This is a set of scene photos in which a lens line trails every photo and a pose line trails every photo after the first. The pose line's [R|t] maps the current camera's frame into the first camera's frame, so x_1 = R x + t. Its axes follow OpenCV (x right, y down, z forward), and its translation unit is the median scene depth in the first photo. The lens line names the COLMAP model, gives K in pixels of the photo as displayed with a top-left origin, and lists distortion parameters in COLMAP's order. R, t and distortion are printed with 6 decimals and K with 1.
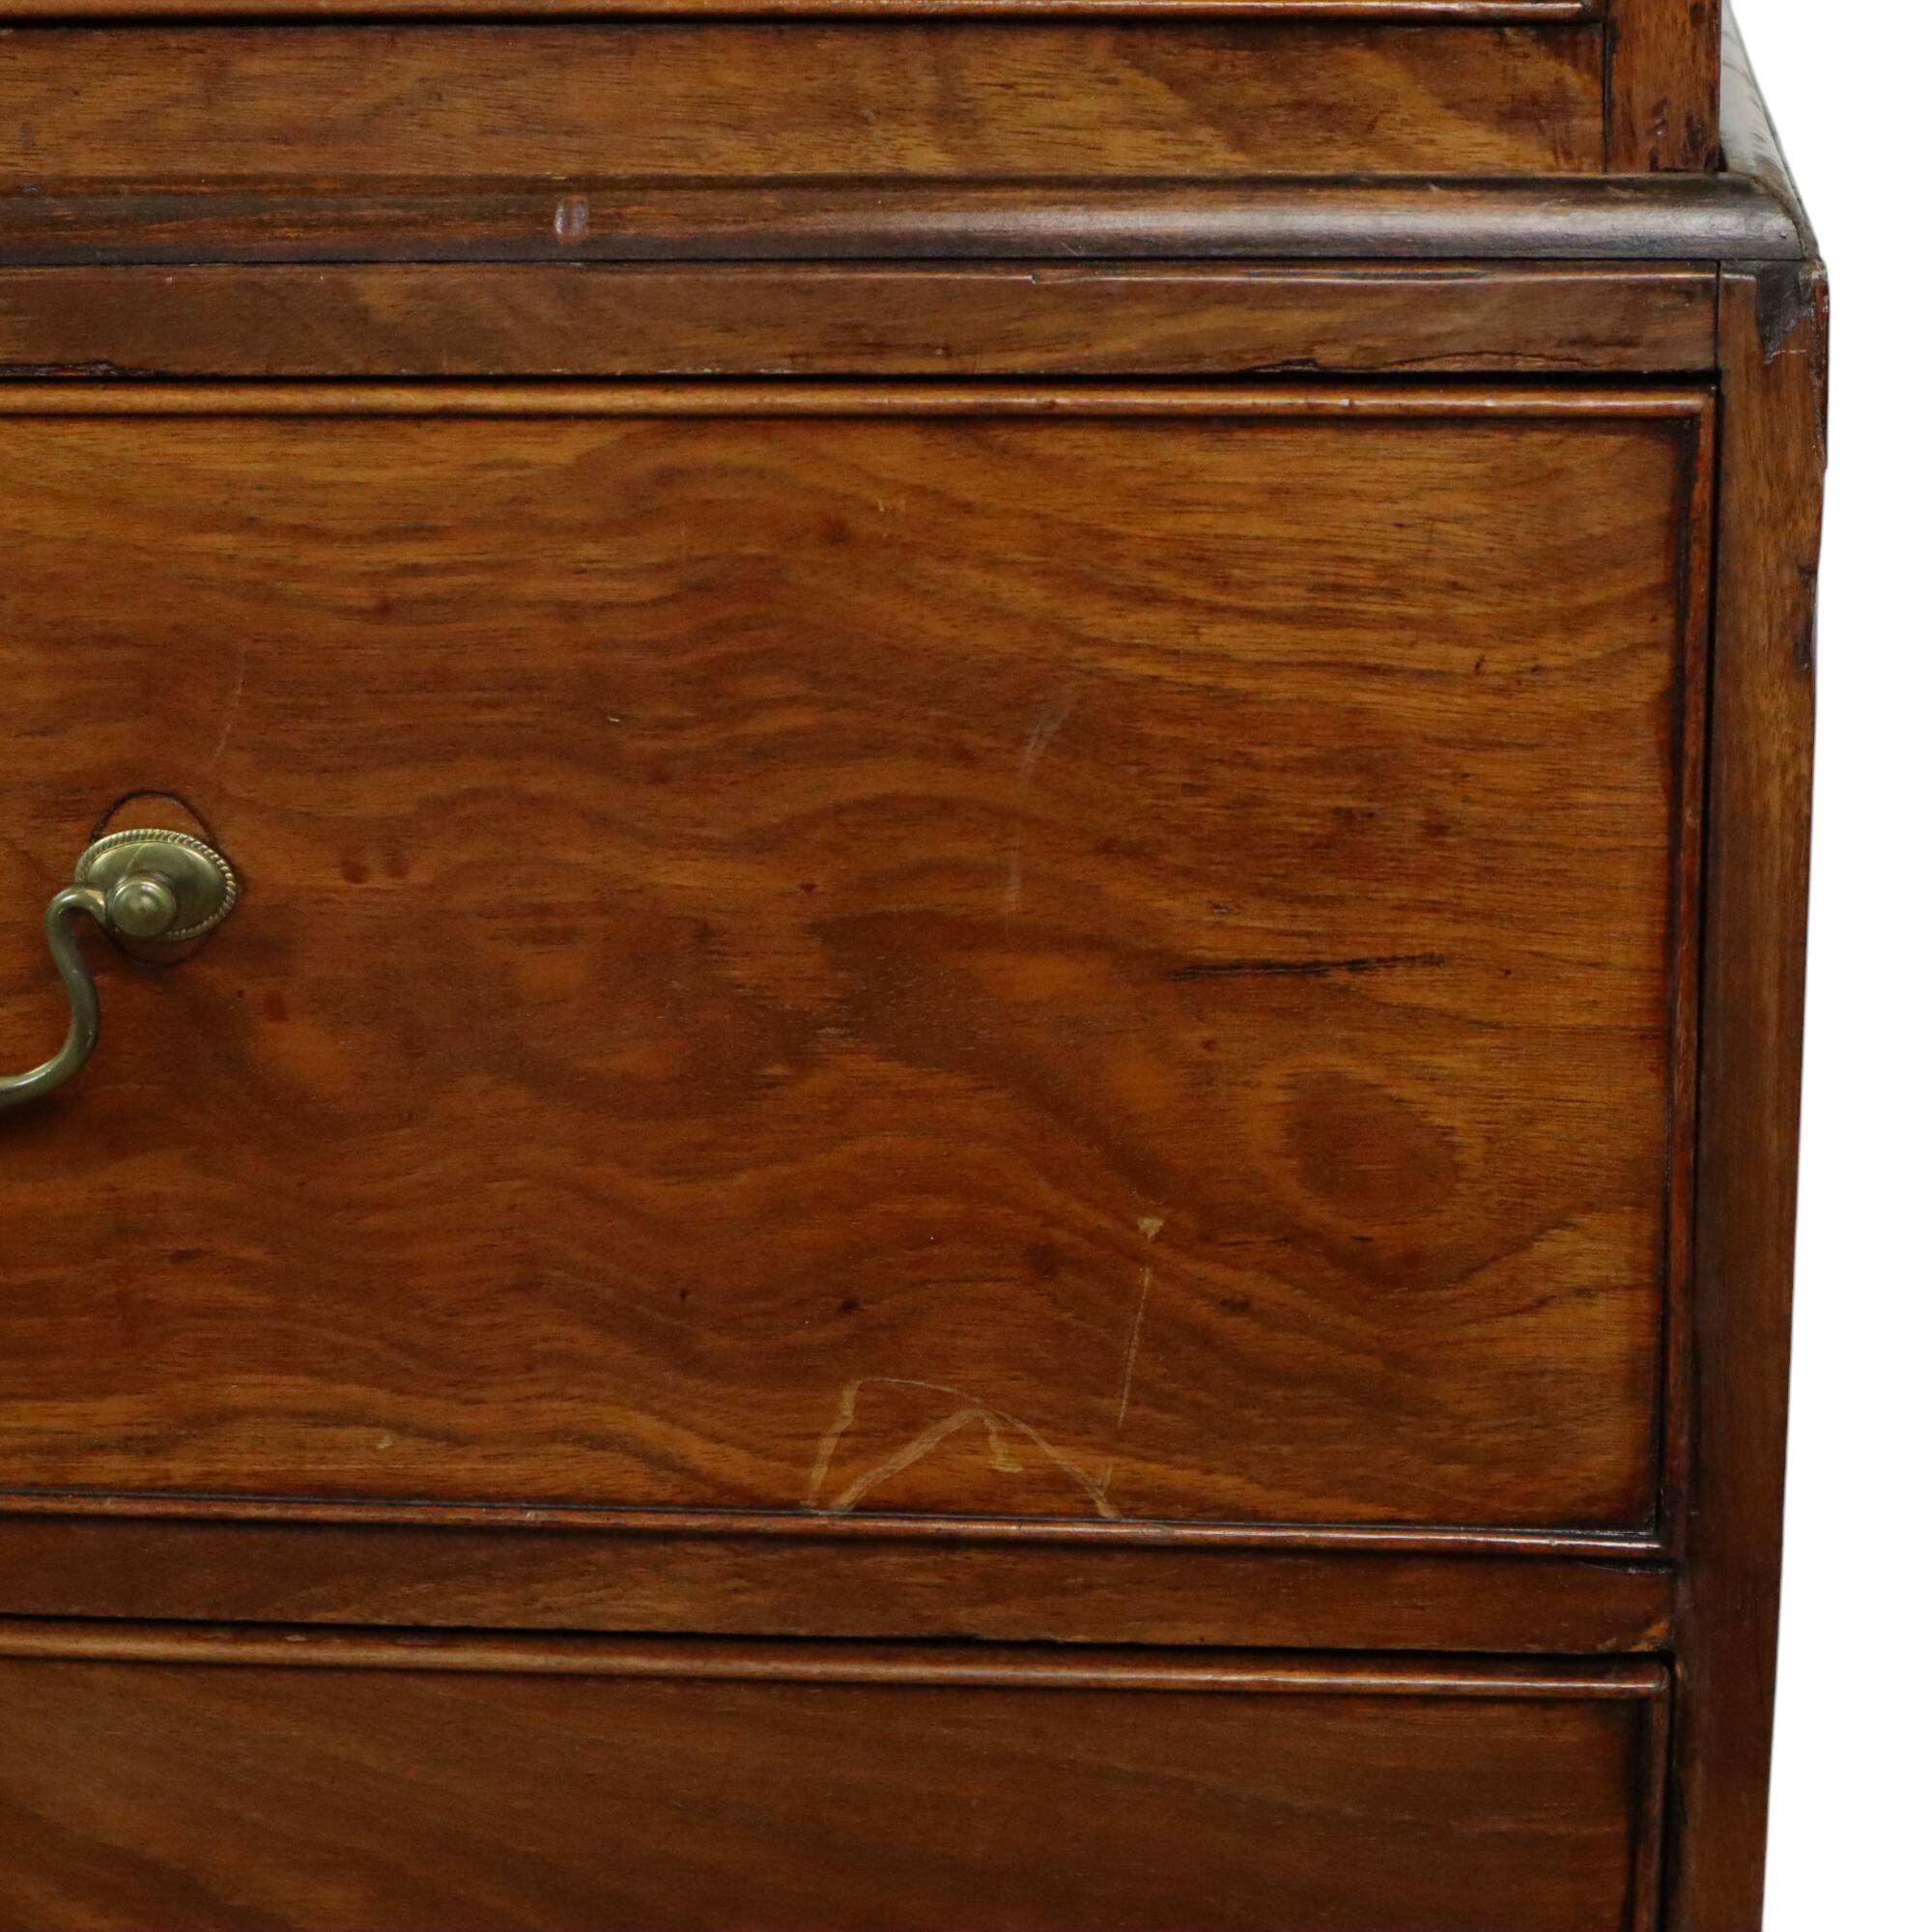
lens RADIAL K [[5733.1, 0, 963.2], [0, 5733.1, 969.6], [0, 0, 1]] dist [-0.161104, 0.000000]
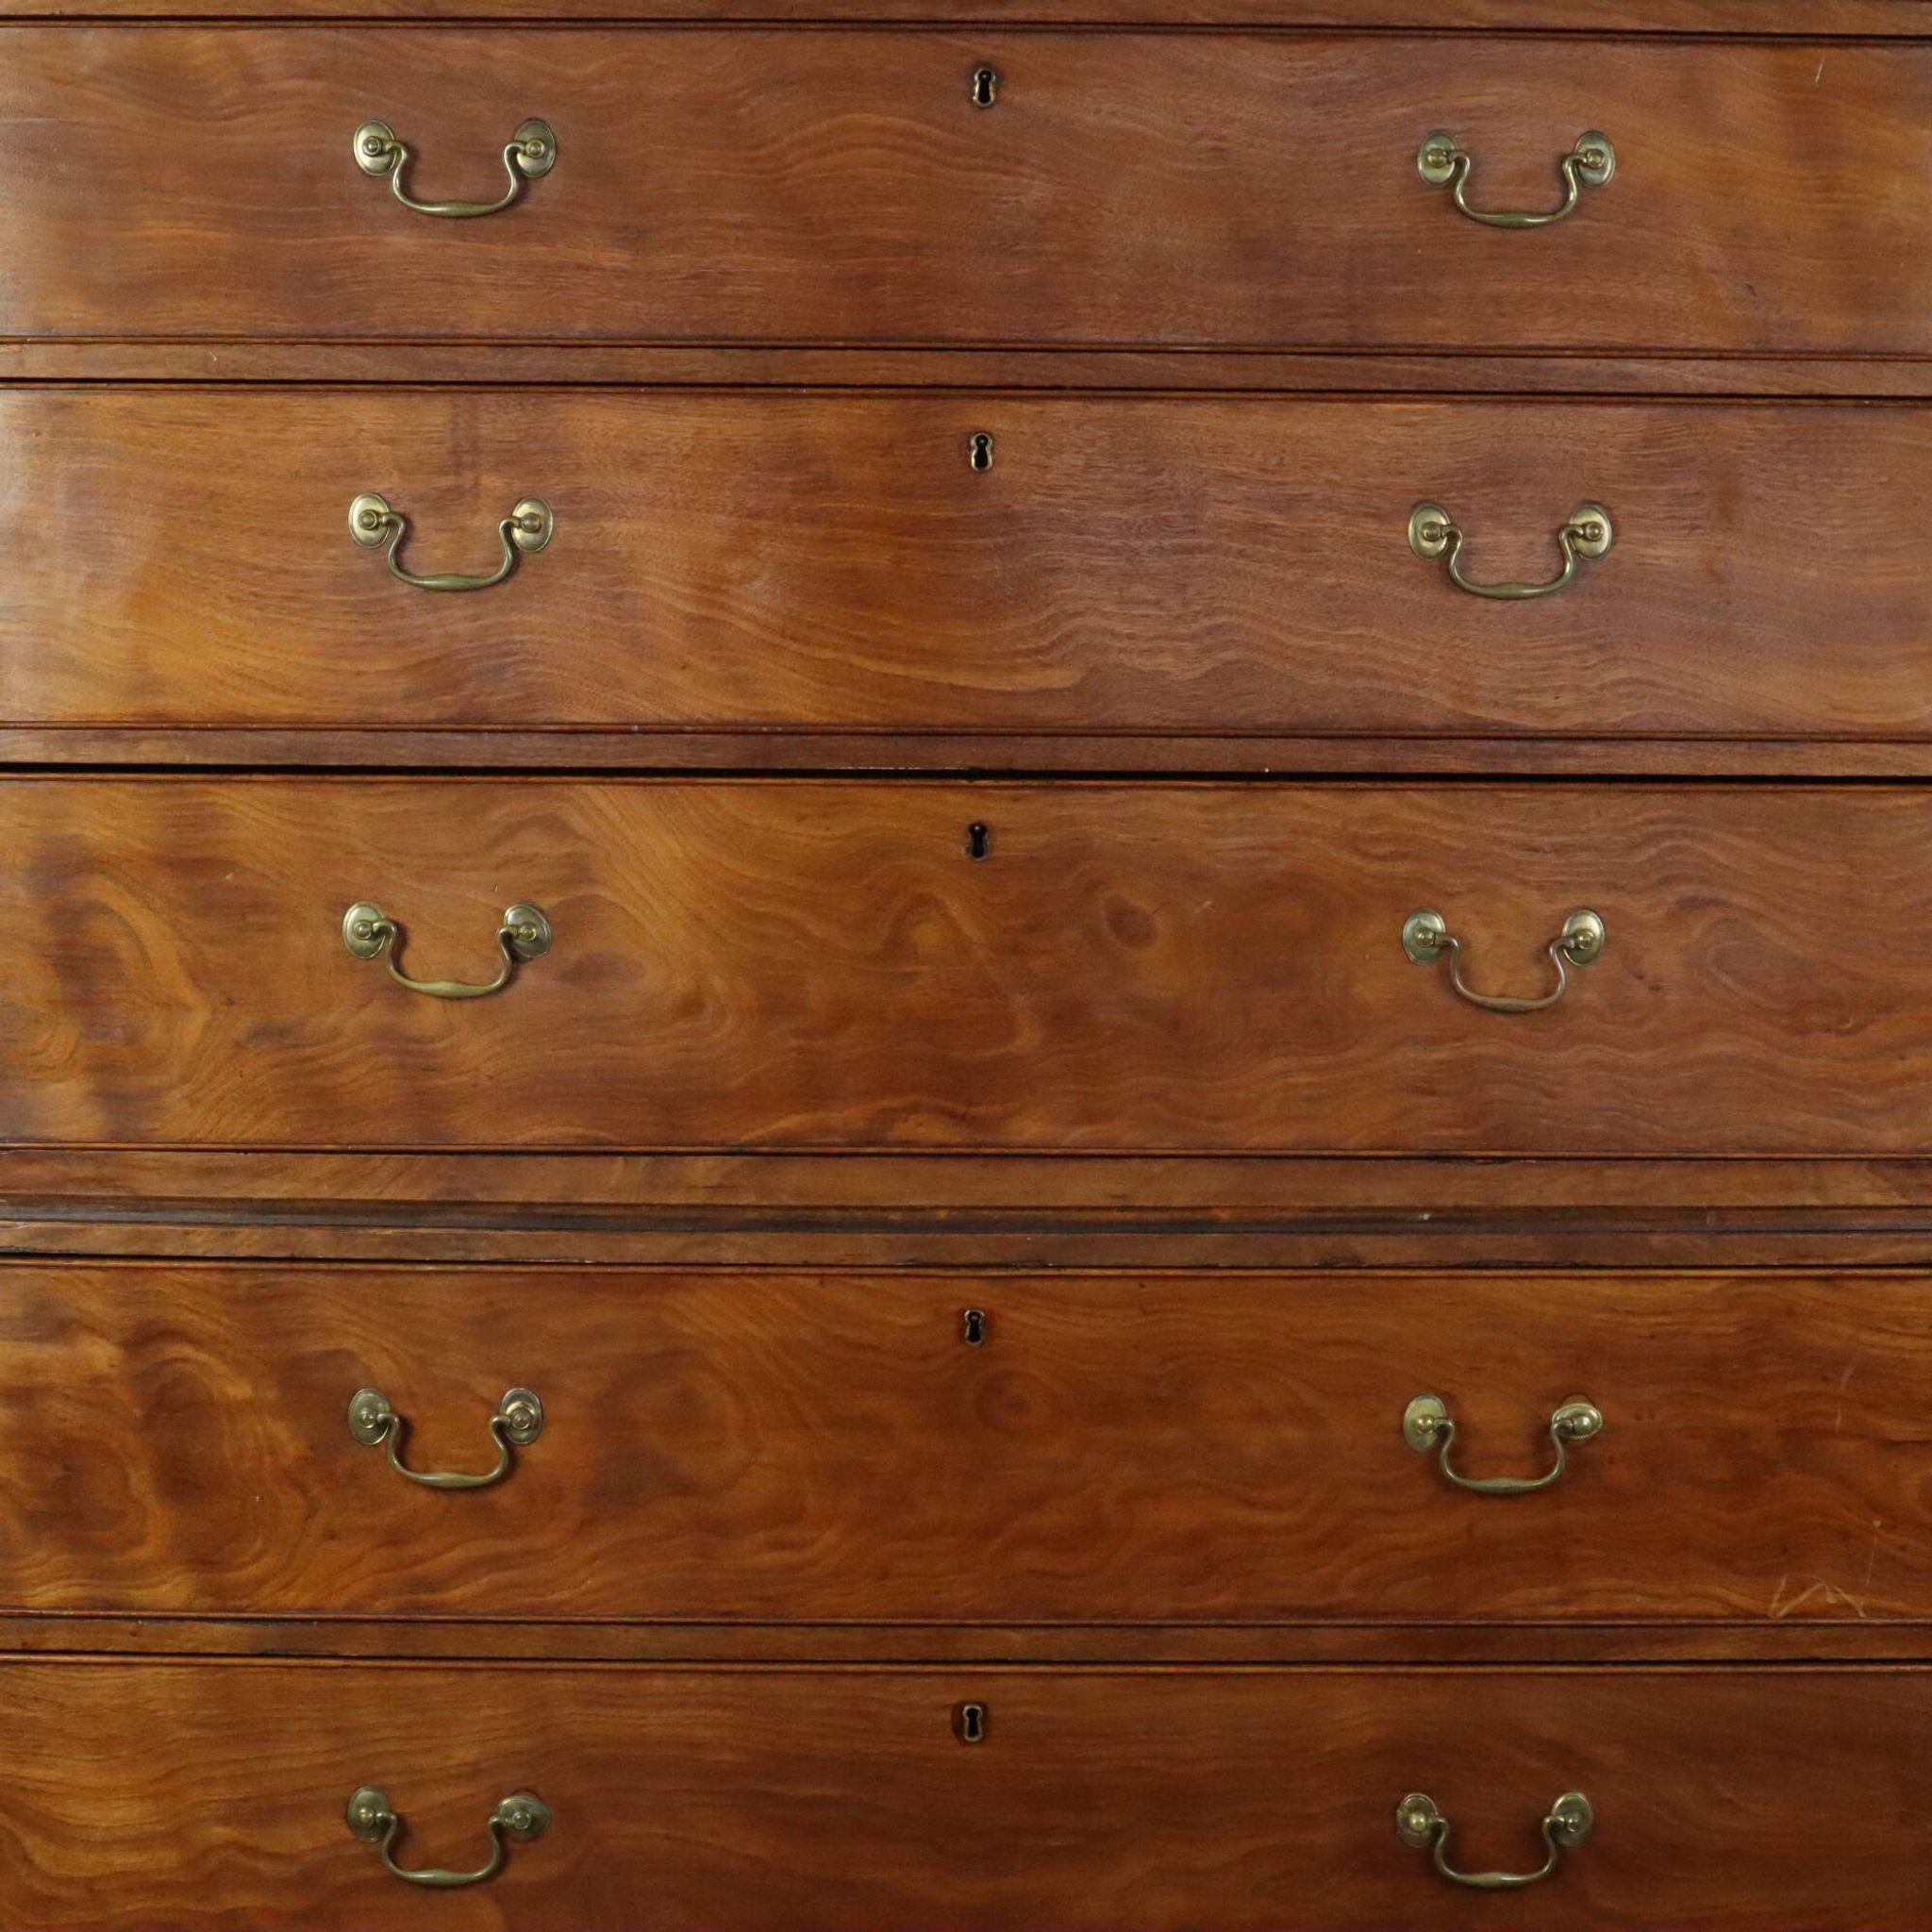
lens RADIAL K [[5733.1, 0, 965.8], [0, 5733.1, 962.8], [0, 0, 1]] dist [-0.161104, 0.000000]
pose [[0.994373, 0.003371, 0.105885, -0.841910], [0.014967, 0.984997, -0.171920, 0.284914], [-0.104876, 0.172537, 0.979404, -2.219635]]
